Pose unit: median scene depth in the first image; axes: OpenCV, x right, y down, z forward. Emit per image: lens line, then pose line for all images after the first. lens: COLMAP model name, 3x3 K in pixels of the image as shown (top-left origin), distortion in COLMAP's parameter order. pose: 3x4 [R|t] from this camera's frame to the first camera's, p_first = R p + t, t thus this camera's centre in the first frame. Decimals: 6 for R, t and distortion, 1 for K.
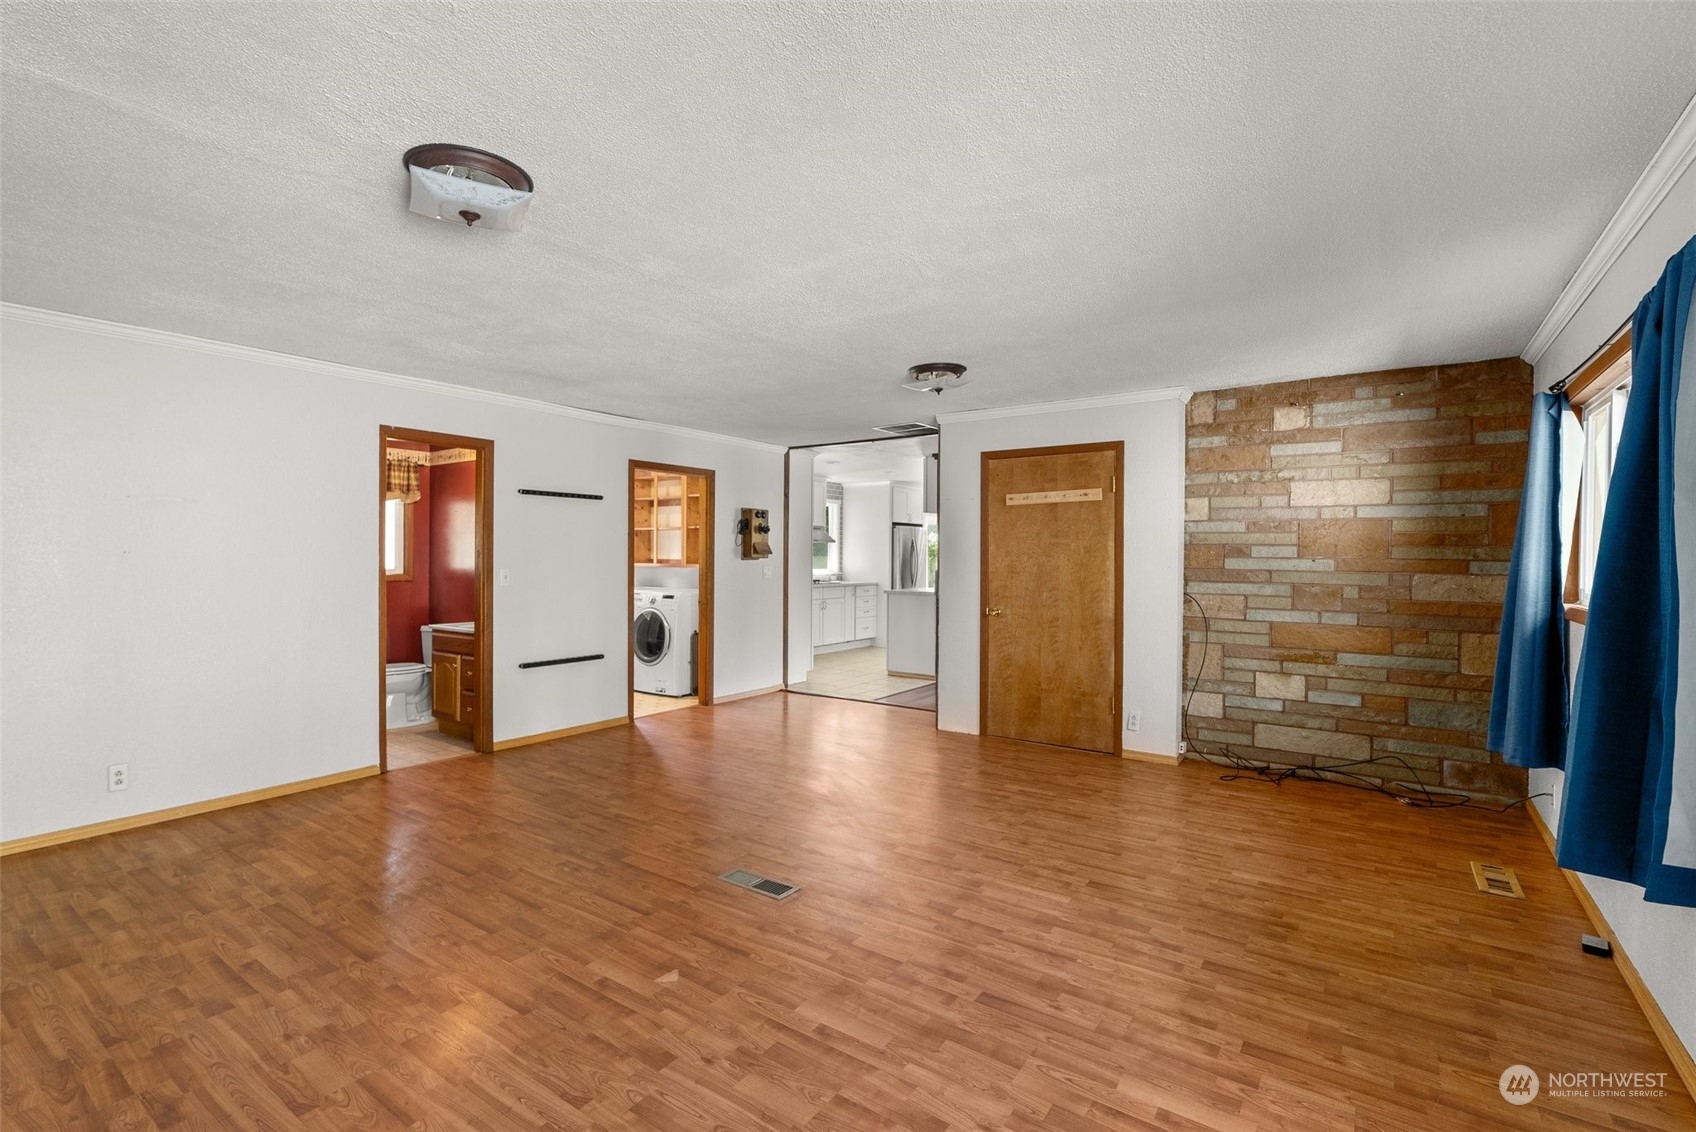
lens RADIAL K [[766.4, 0, 852.6], [0, 766.4, 560.1], [0, 0, 1]] dist [0.000988, 0.000142]
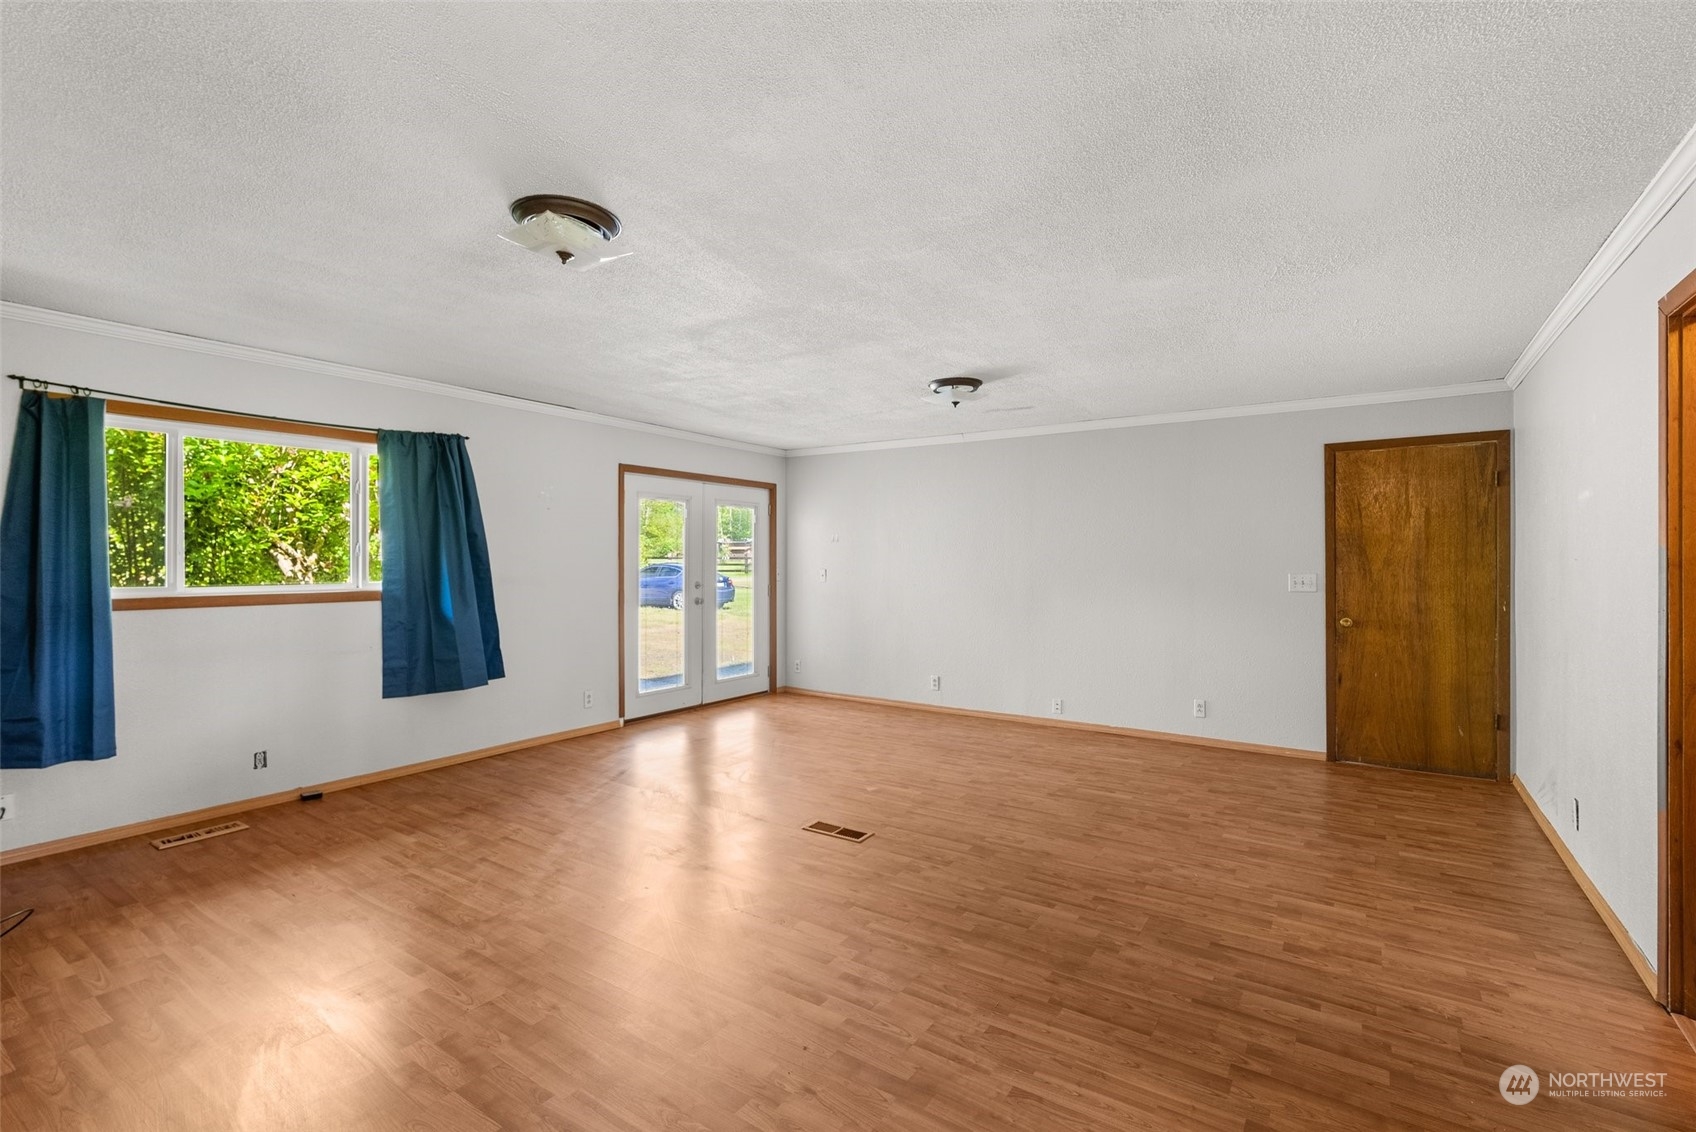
lens RADIAL K [[766.4, 0, 845.0], [0, 766.4, 564.8], [0, 0, 1]] dist [0.000988, 0.000142]
pose [[-0.999958, -0.006385, -0.006547, -0.111217], [-0.006452, 0.999926, 0.010274, -0.007834], [0.006480, 0.010315, -0.999926, 1.961610]]
